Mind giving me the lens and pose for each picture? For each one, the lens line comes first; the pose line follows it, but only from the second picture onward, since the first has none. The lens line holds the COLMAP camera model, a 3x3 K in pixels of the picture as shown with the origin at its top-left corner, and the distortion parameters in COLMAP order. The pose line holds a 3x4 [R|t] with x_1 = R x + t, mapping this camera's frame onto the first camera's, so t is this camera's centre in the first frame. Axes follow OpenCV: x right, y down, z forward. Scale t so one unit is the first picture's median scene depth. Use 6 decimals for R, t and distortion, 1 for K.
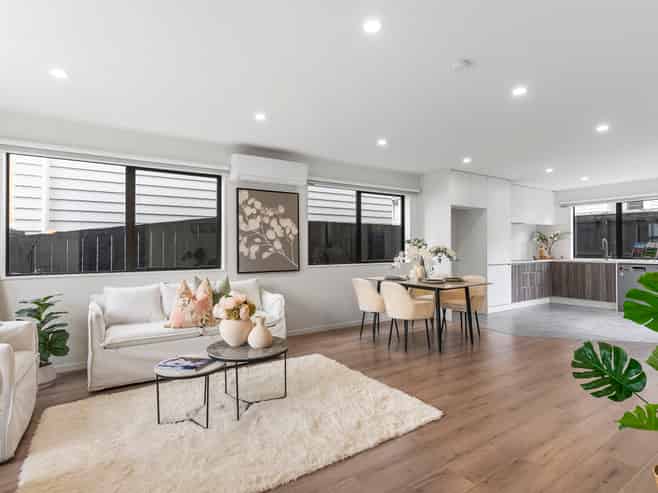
lens RADIAL K [[355.7, 0, 326.7], [0, 355.7, 246.3], [0, 0, 1]] dist [0.007335, 0.000598]
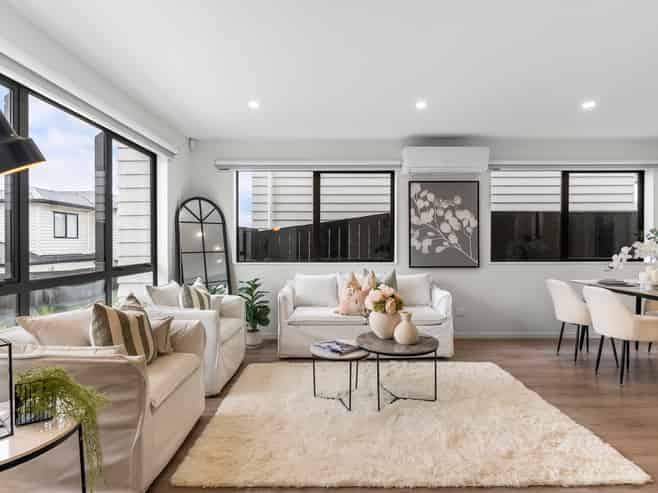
lens RADIAL K [[355.7, 0, 326.7], [0, 355.7, 246.3], [0, 0, 1]] dist [0.007335, 0.000598]
pose [[0.840421, 0.009608, -0.541850, 0.097690], [-0.000211, 0.999849, 0.017402, -0.000179], [0.541935, -0.014510, 0.840295, 0.040565]]
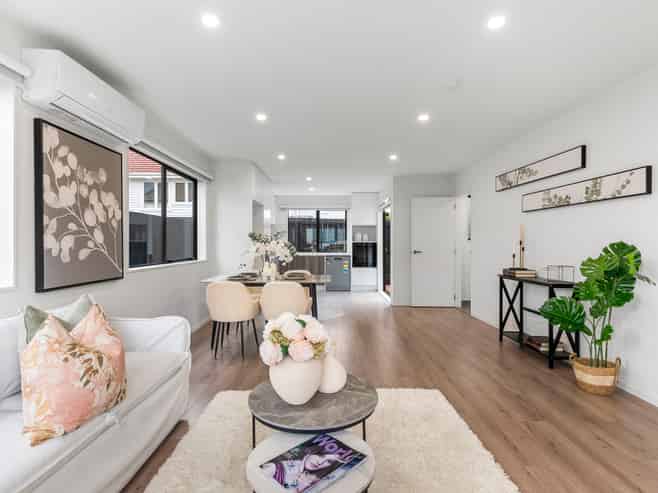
lens RADIAL K [[355.7, 0, 326.7], [0, 355.7, 246.3], [0, 0, 1]] dist [0.007335, 0.000598]
pose [[0.538798, -0.001868, 0.842433, -0.469166], [-0.004815, 0.999974, 0.005297, 0.008580], [-0.842421, -0.006910, 0.538775, 0.408142]]
